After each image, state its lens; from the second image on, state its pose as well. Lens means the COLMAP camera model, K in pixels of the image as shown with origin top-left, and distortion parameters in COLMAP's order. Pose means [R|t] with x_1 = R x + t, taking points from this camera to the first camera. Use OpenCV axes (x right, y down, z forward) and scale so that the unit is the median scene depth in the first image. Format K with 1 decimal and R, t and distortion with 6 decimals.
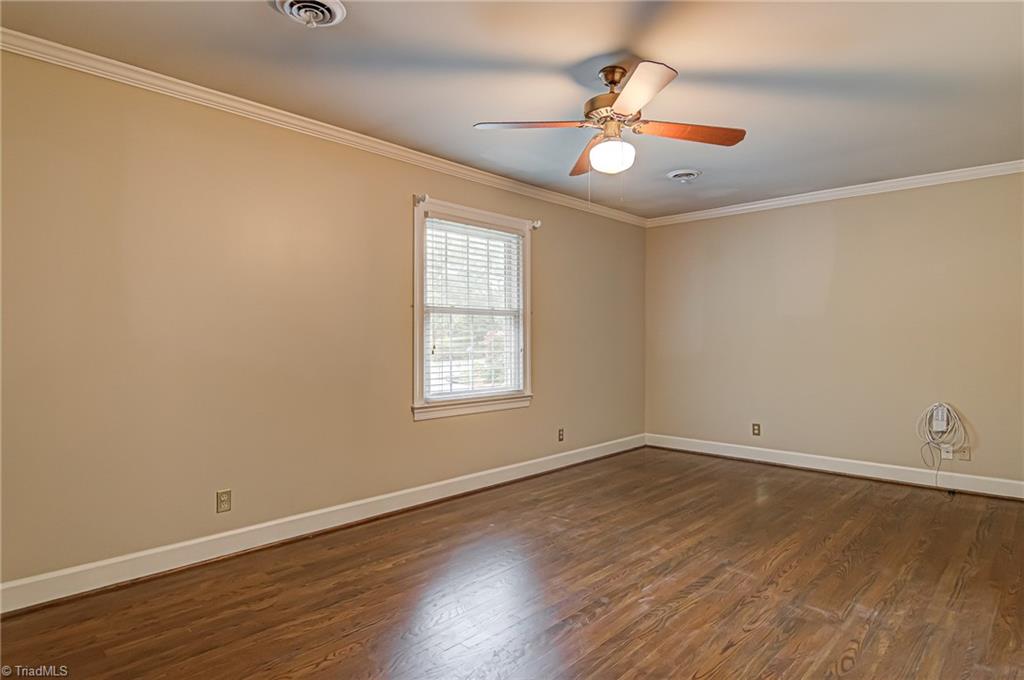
lens RADIAL K [[575.8, 0, 507.6], [0, 575.8, 341.6], [0, 0, 1]] dist [0.002762, -0.001712]
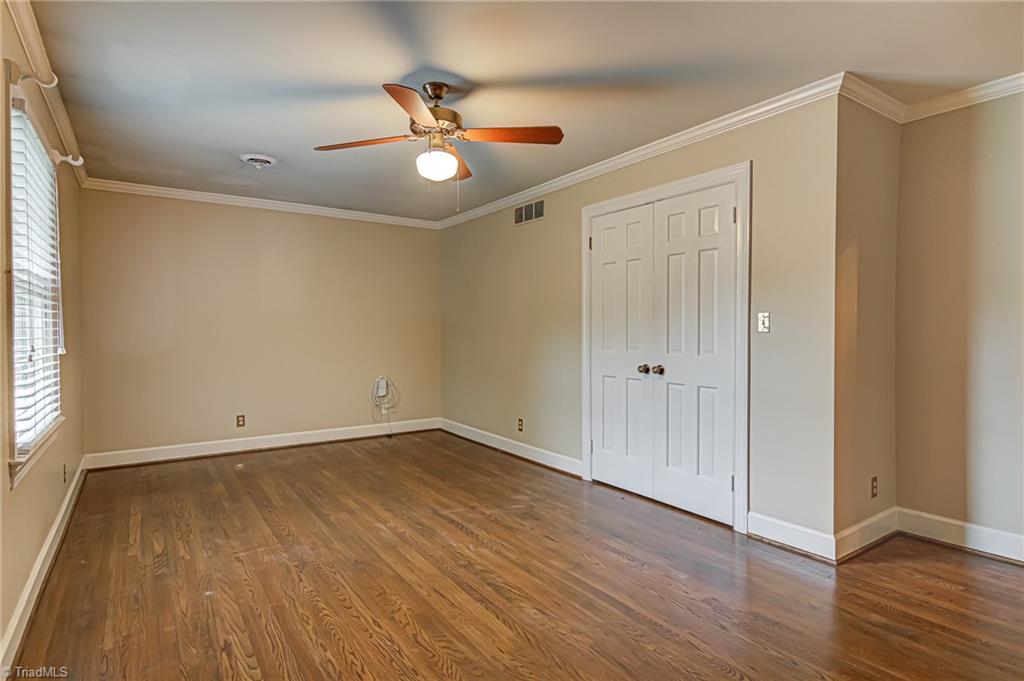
lens RADIAL K [[545.8, 0, 508.9], [0, 545.8, 335.2], [0, 0, 1]] dist [0.013702, -0.010279]
pose [[0.198382, -0.009921, 0.980075, -0.675531], [0.008231, 0.999930, 0.008456, -0.005239], [-0.980090, 0.006389, 0.198449, 0.543880]]
